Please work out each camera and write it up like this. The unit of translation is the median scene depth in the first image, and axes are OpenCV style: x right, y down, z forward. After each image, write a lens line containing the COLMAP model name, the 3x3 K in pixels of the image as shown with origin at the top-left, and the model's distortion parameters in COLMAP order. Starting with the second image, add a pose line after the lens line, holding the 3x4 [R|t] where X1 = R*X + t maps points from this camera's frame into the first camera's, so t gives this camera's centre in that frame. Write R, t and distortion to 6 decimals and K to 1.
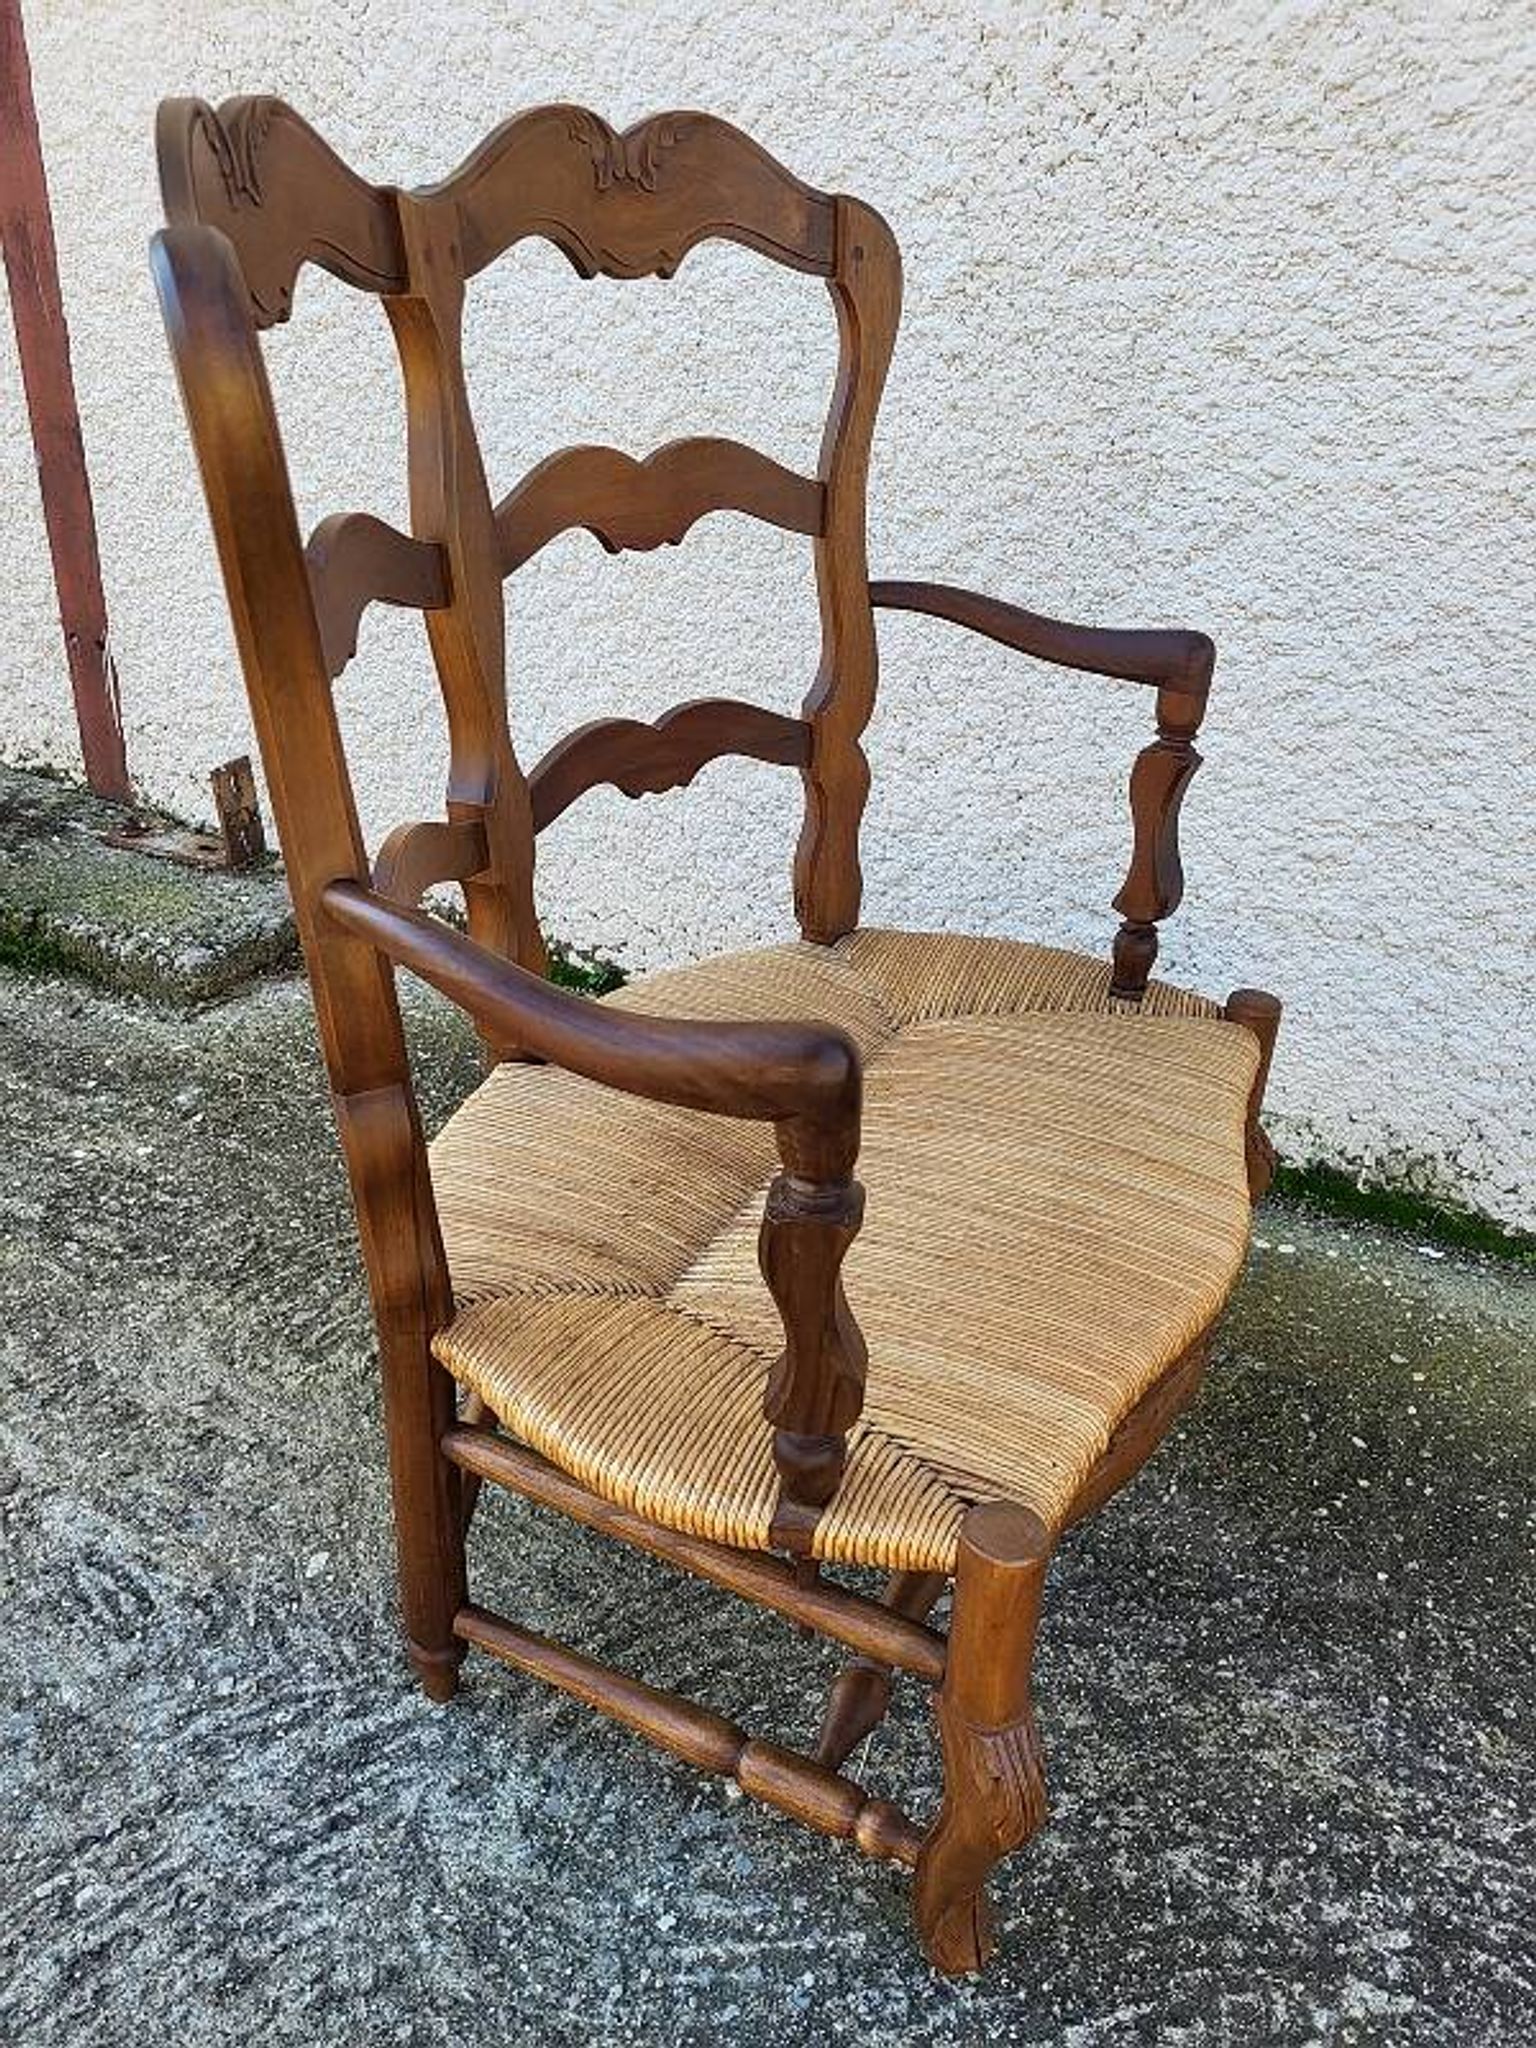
lens RADIAL K [[1664.6, 0, 779.9], [0, 1664.6, 1054.7], [0, 0, 1]] dist [0.046709, -0.026229]
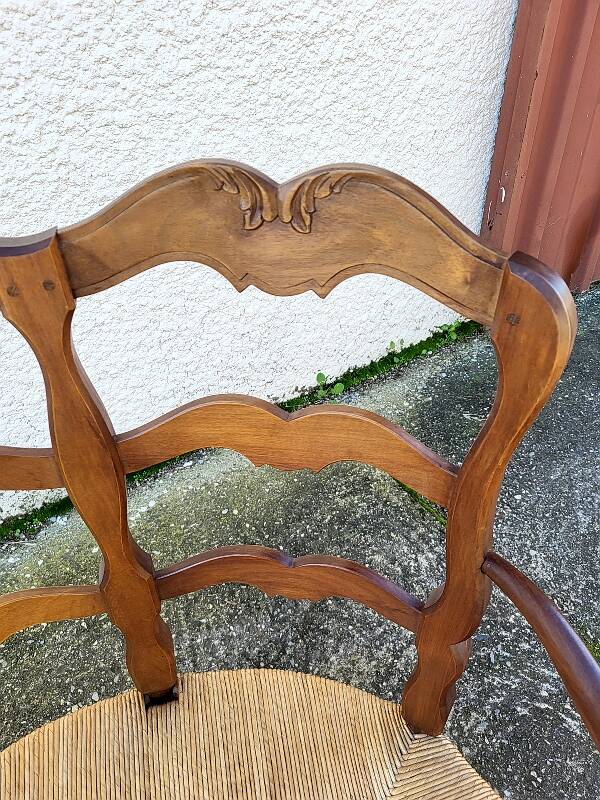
lens RADIAL K [[650.2, 0, 297.5], [0, 650.2, 414.9], [0, 0, 1]] dist [0.046709, -0.026229]
pose [[0.477102, -0.607227, 0.635334, -0.122994], [0.472311, 0.786805, 0.397317, -0.298289], [-0.741145, 0.110514, 0.662186, 0.289936]]
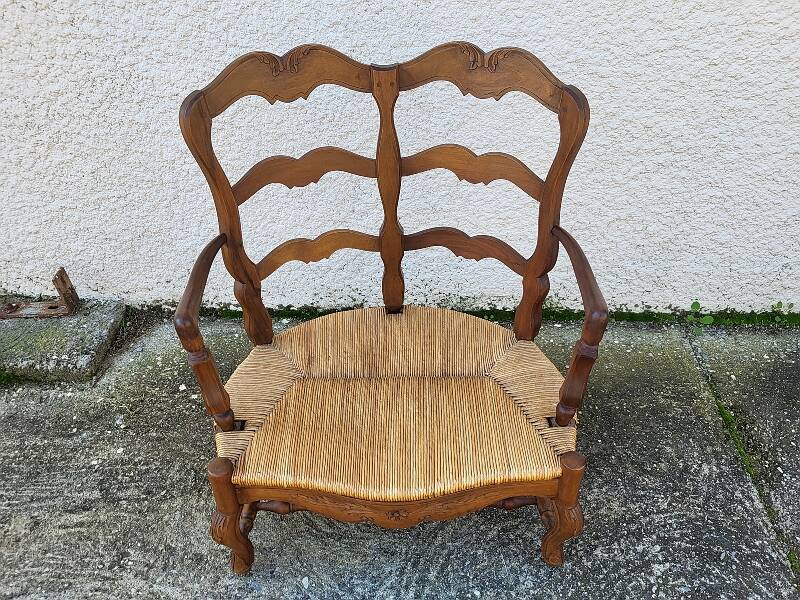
lens RADIAL K [[650.2, 0, 404.8], [0, 650.2, 291.1], [0, 0, 1]] dist [0.046709, -0.026229]
pose [[0.896809, -0.306721, 0.318836, -0.302949], [0.259913, 0.948452, 0.181340, -0.299053], [-0.358022, -0.079758, 0.930301, -0.054449]]
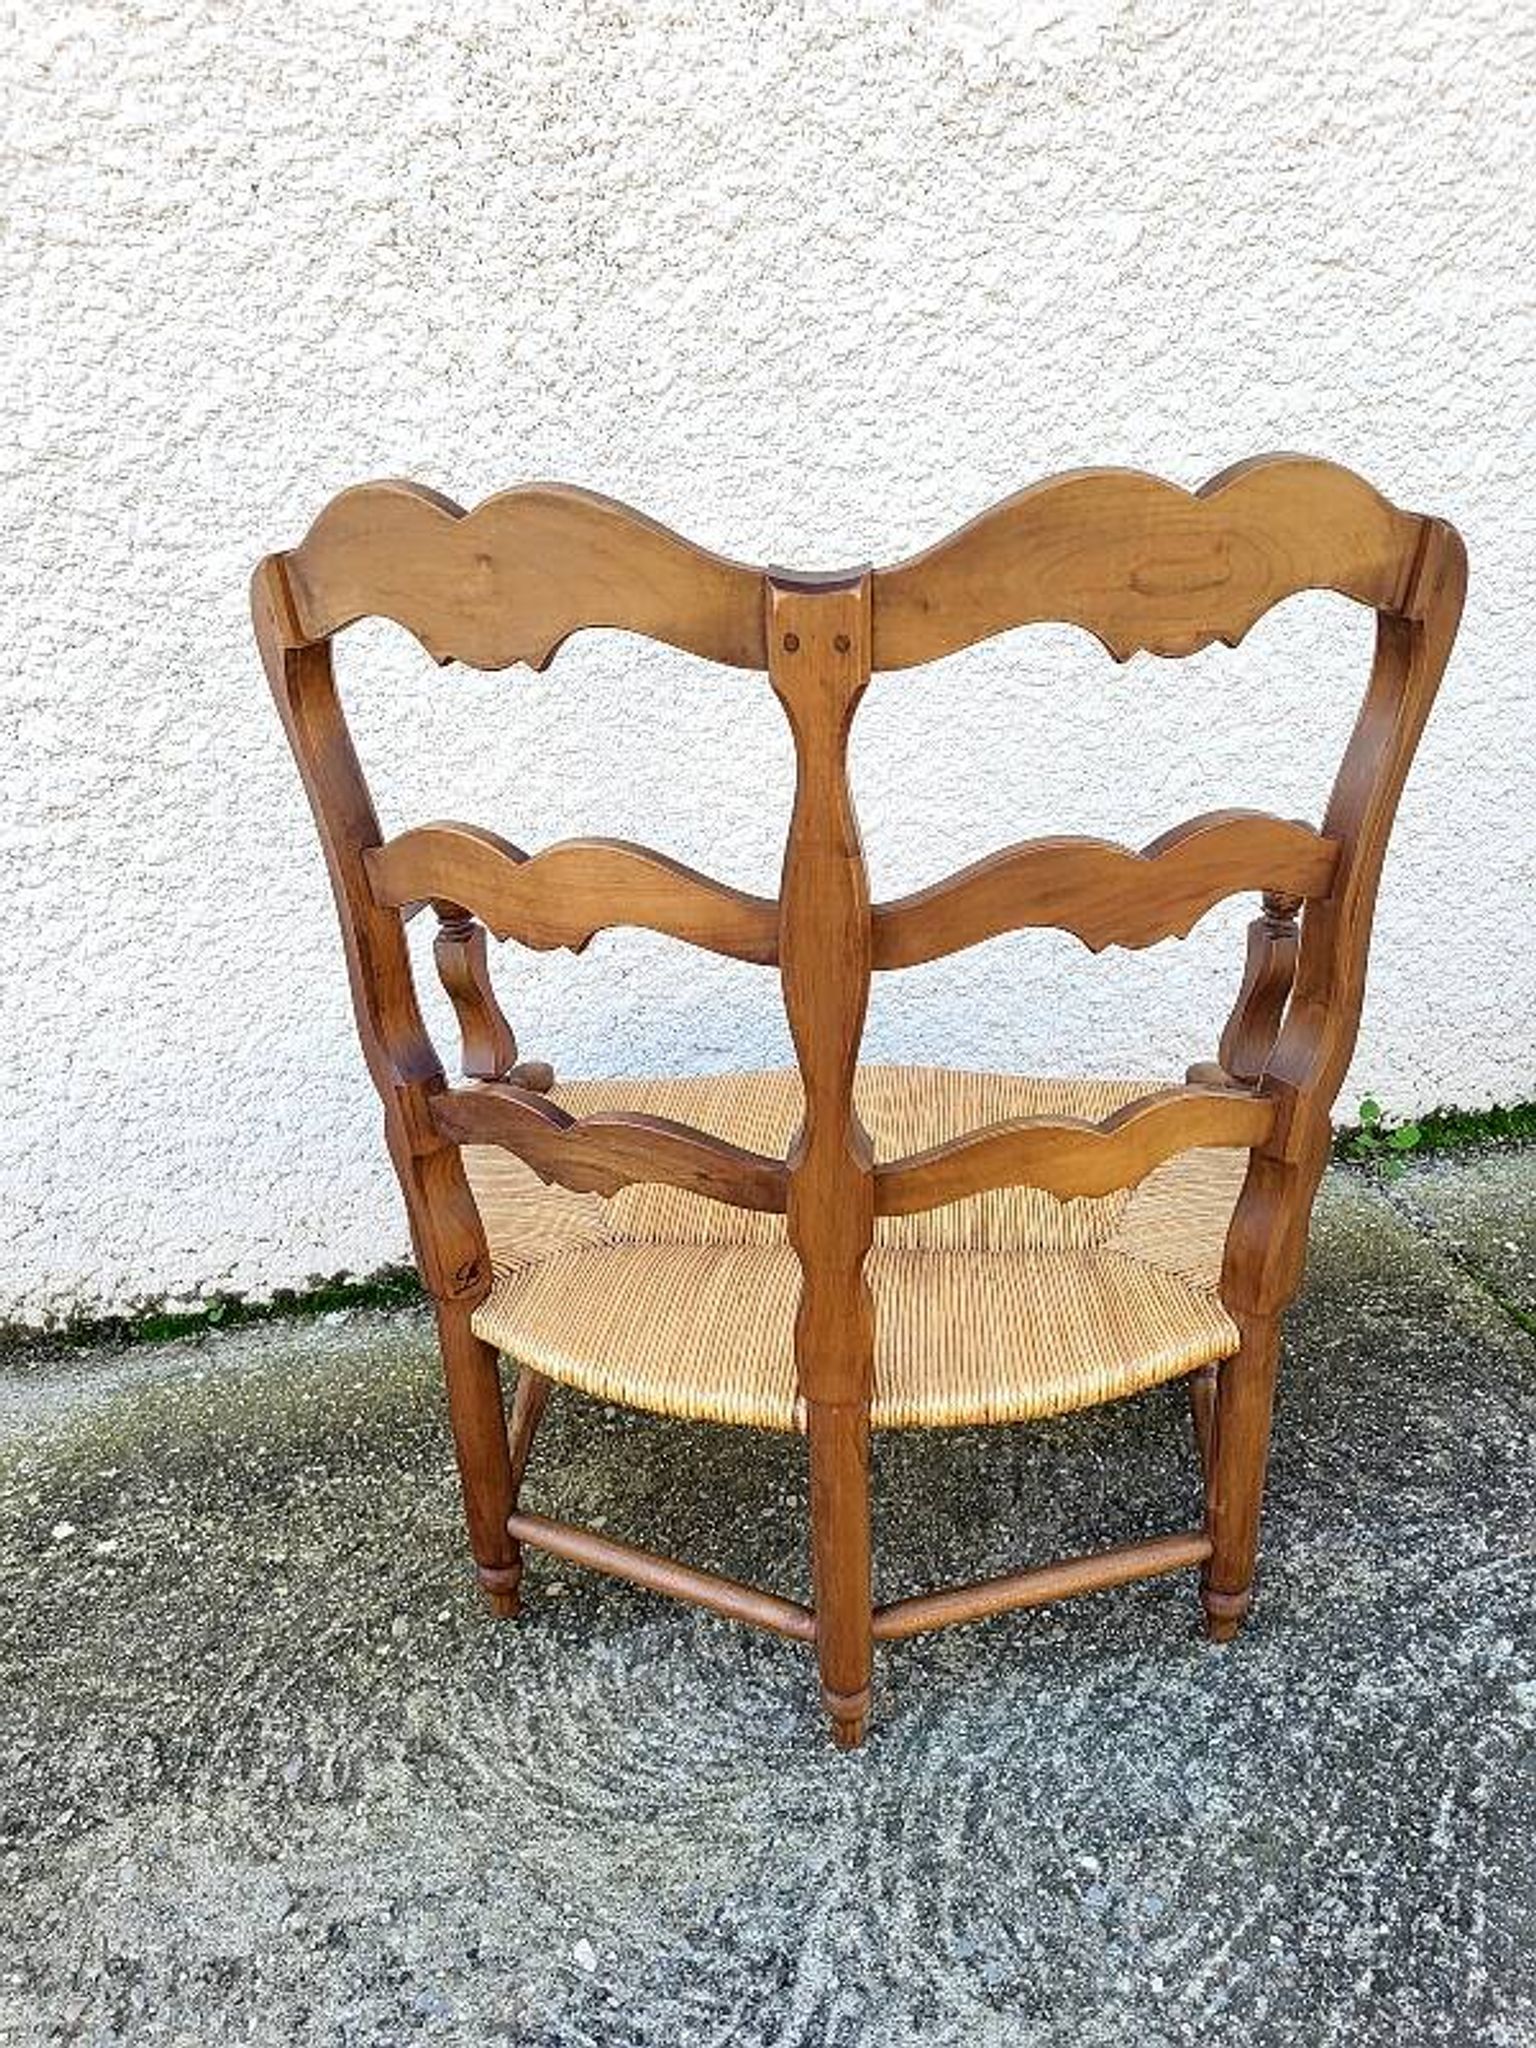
lens RADIAL K [[1664.6, 0, 775.2], [0, 1664.6, 1064.8], [0, 0, 1]] dist [0.046709, -0.026229]
pose [[0.766951, -0.344350, 0.541488, -0.488085], [0.386640, 0.921433, 0.038343, -0.132823], [-0.512149, 0.179953, 0.839833, 0.071031]]
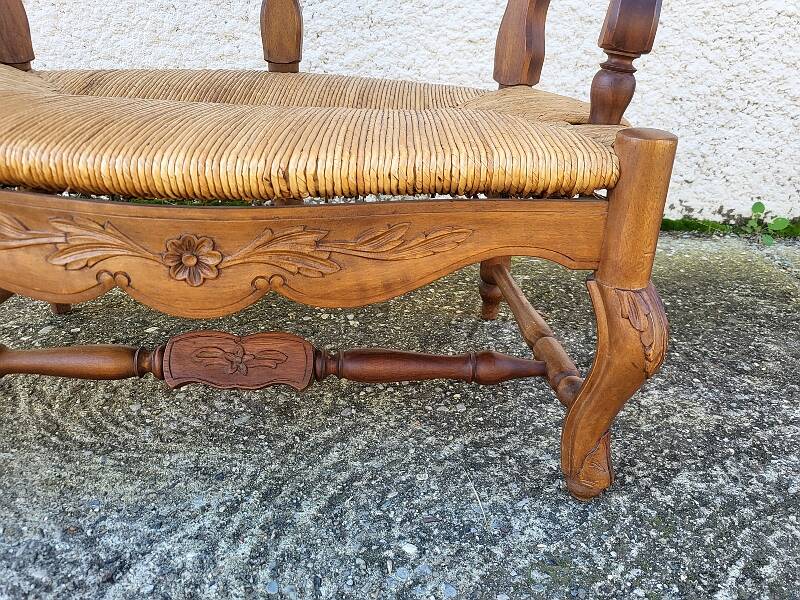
lens RADIAL K [[650.2, 0, 414.0], [0, 650.2, 288.9], [0, 0, 1]] dist [0.046709, -0.026229]
pose [[0.882700, -0.195145, 0.427502, -0.163801], [0.229466, 0.972863, -0.029707, 0.210455], [-0.410104, 0.124320, 0.903526, 0.419552]]
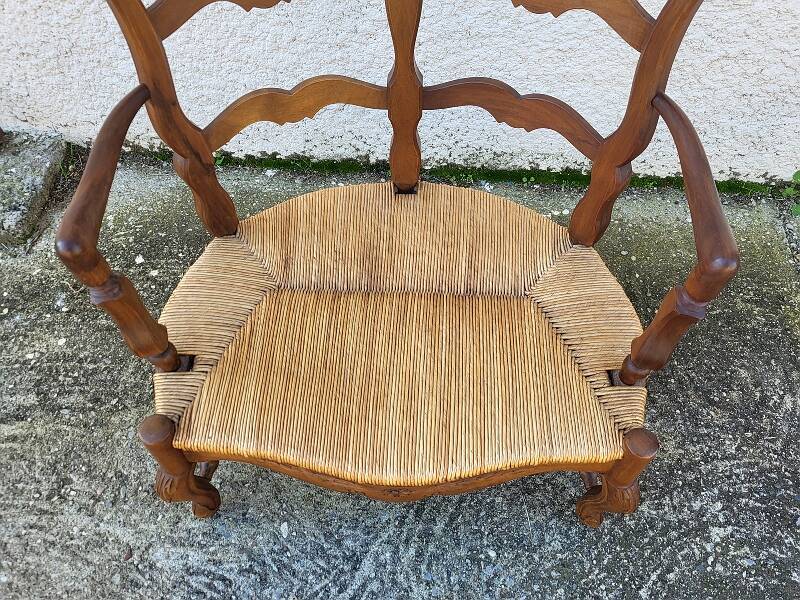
lens RADIAL K [[650.2, 0, 411.0], [0, 650.2, 284.9], [0, 0, 1]] dist [0.046709, -0.026229]
pose [[0.915185, -0.347783, 0.203677, -0.167513], [0.226714, 0.862055, 0.453280, -0.337775], [-0.333223, -0.368658, 0.867786, 0.250533]]
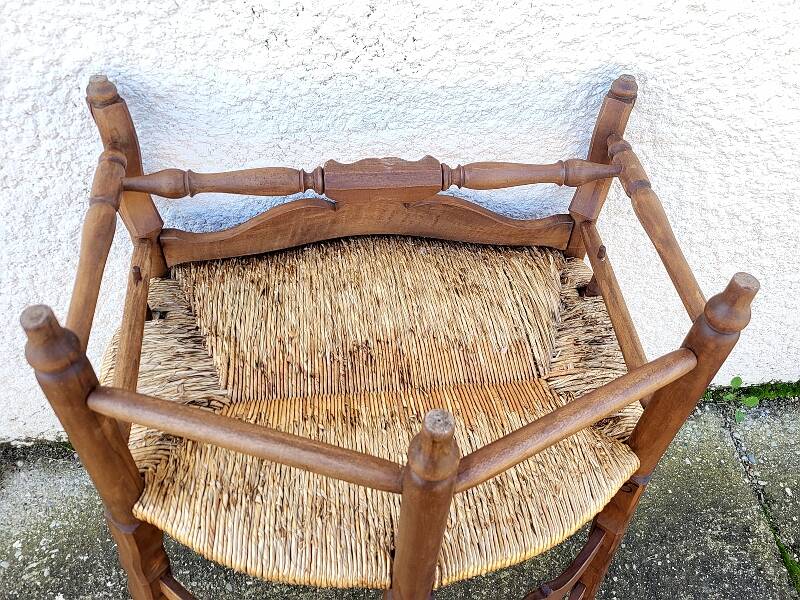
lens RADIAL K [[650.2, 0, 411.4], [0, 650.2, 281.4], [0, 0, 1]] dist [0.046709, -0.026229]
pose [[0.828410, -0.436698, 0.350760, -0.060744], [0.261893, 0.855536, 0.446621, -0.663028], [-0.495126, -0.278123, 0.823102, 0.466722]]
